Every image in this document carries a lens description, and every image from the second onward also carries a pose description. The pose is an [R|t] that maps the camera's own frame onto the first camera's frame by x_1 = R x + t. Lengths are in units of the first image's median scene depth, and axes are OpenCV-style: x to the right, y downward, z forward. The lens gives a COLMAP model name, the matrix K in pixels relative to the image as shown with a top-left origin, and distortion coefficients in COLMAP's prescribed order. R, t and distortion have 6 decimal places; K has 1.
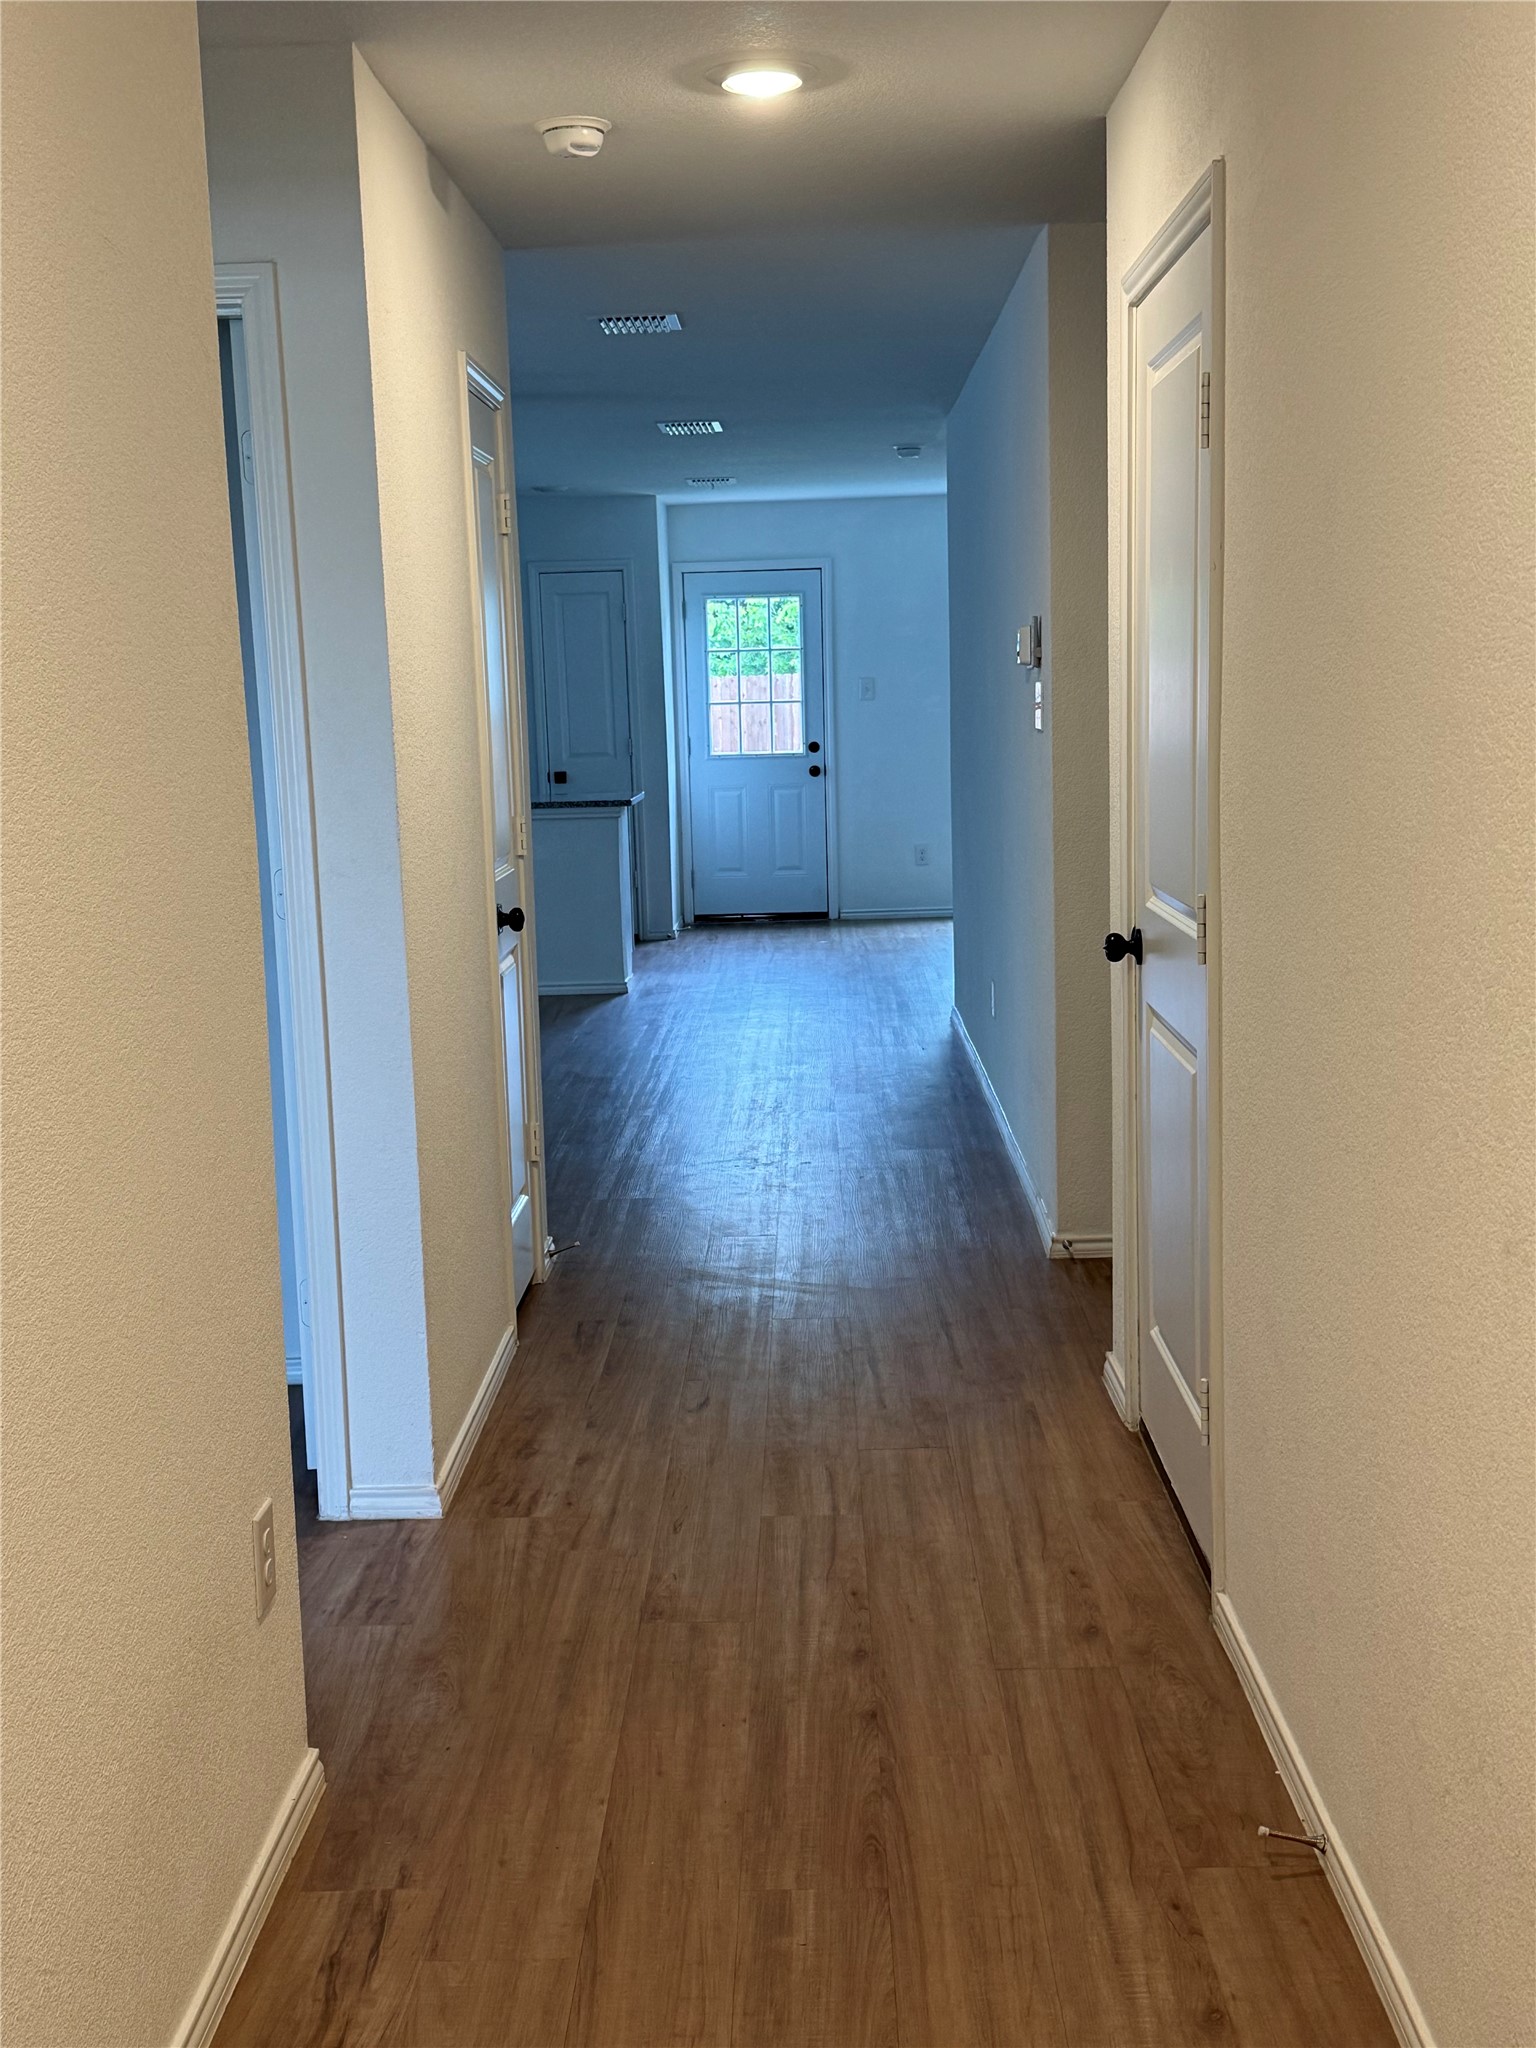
lens RADIAL K [[2256.7, 0, 757.9], [0, 2256.7, 1032.2], [0, 0, 1]] dist [0.033914, 0.000000]
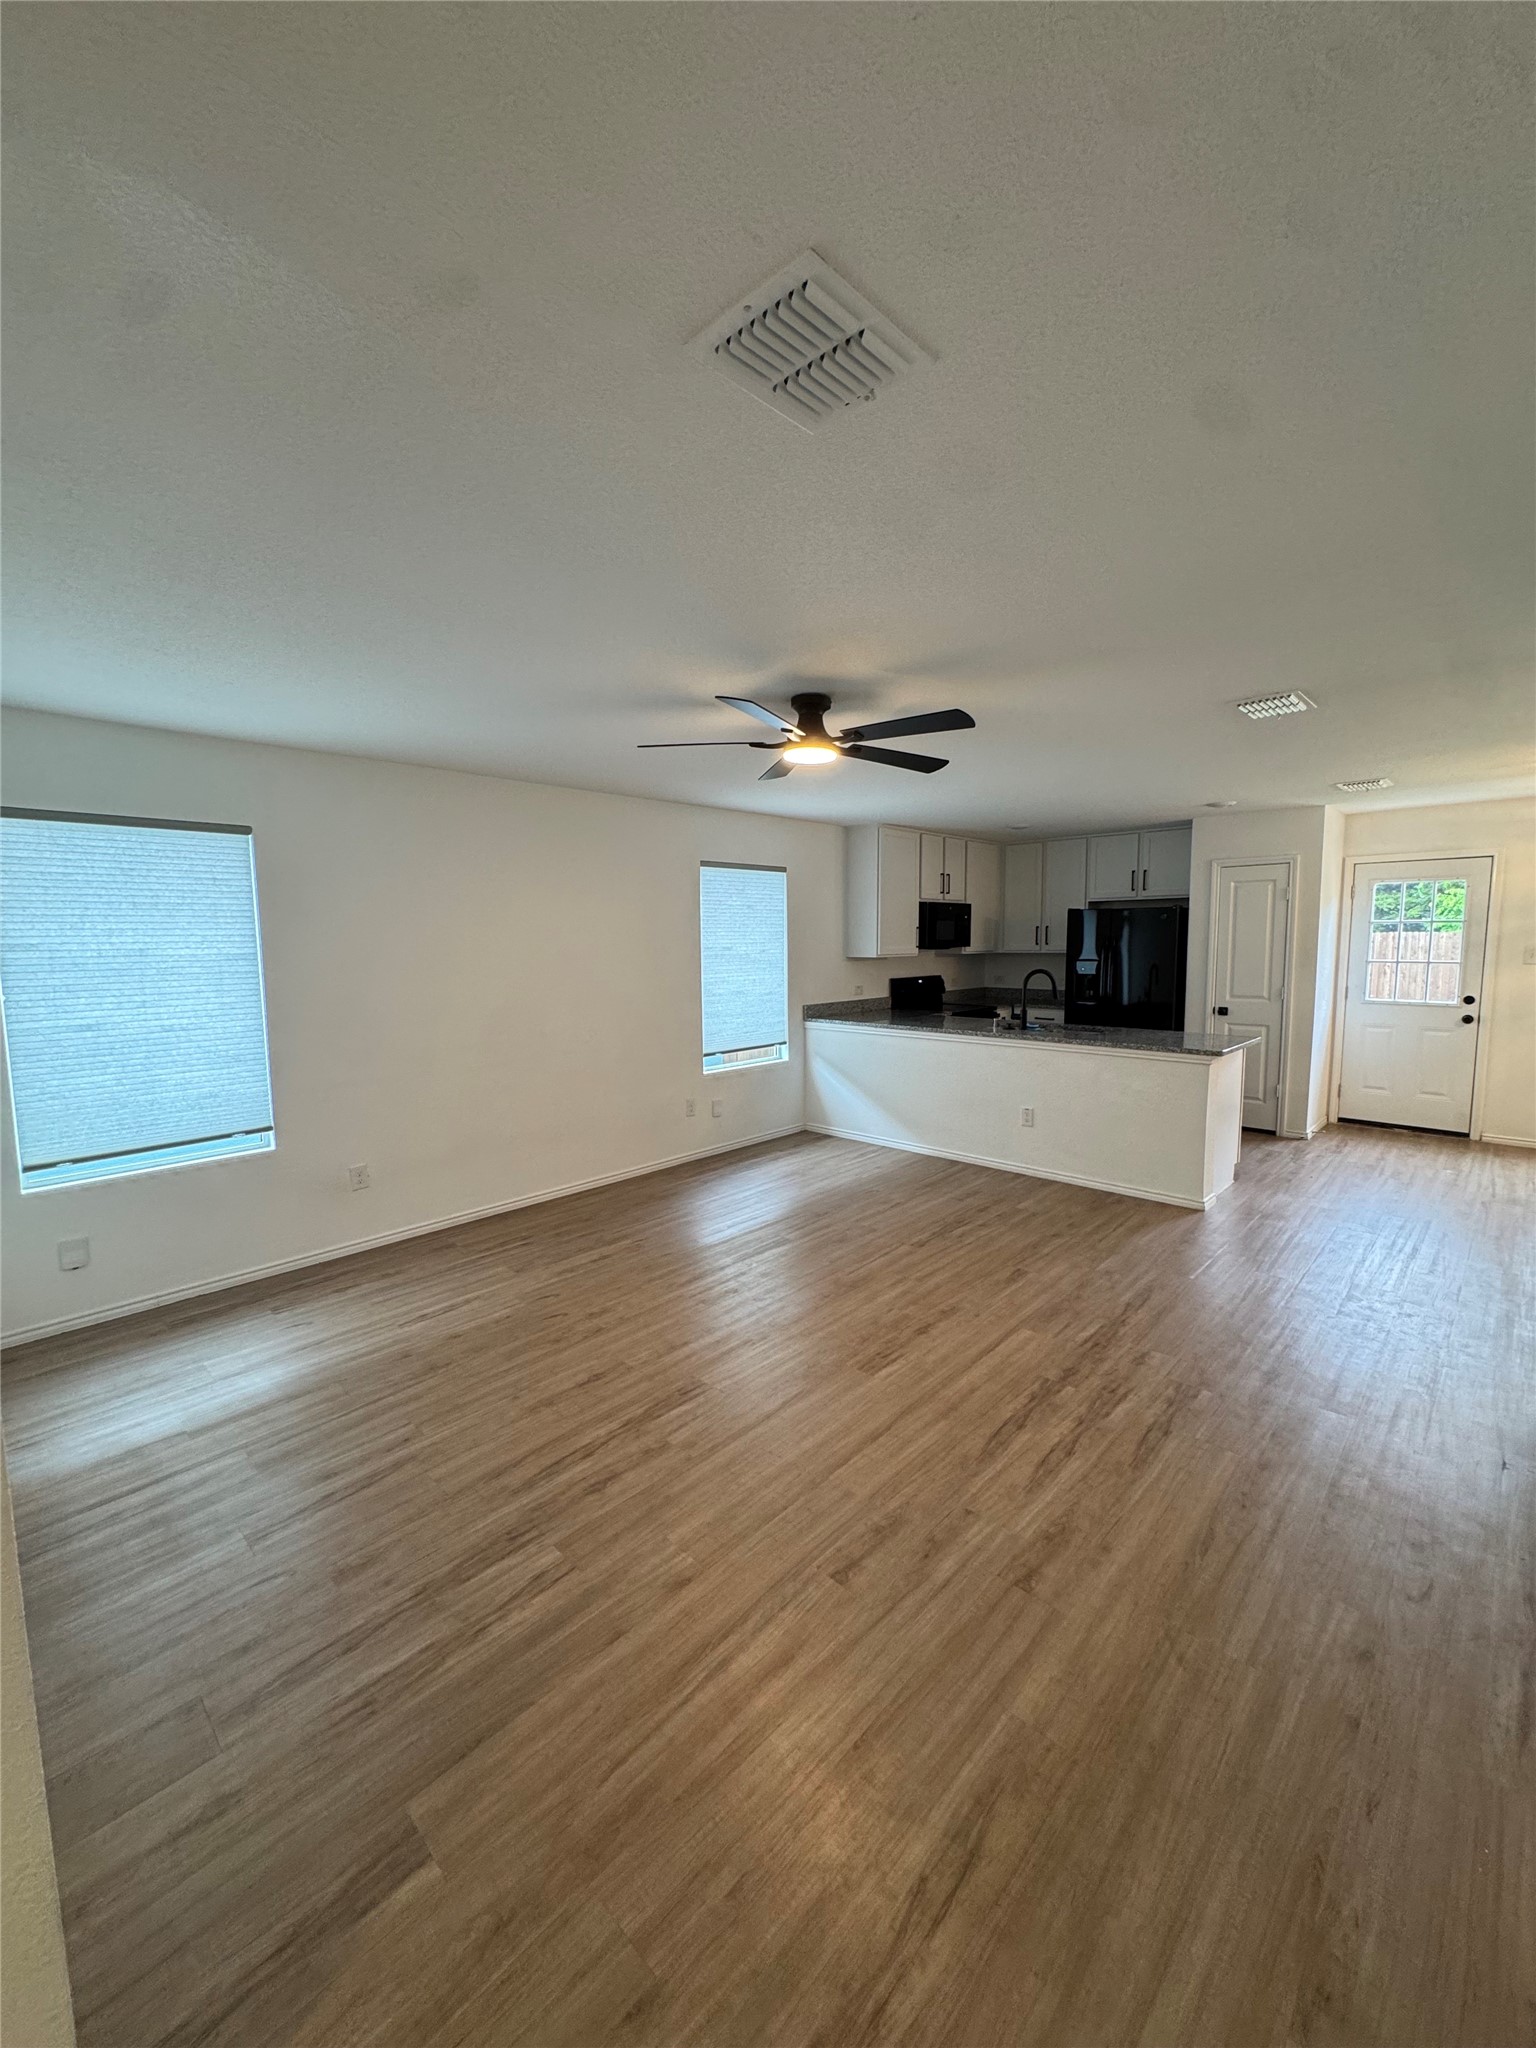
lens RADIAL K [[812.6, 0, 768.1], [0, 812.6, 1027.7], [0, 0, 1]] dist [-0.002307, 0.000867]
pose [[0.739044, 0.091601, -0.667400, 0.039186], [-0.112675, 0.993564, 0.011597, -0.073493], [0.664167, 0.066629, 0.744609, 0.418293]]
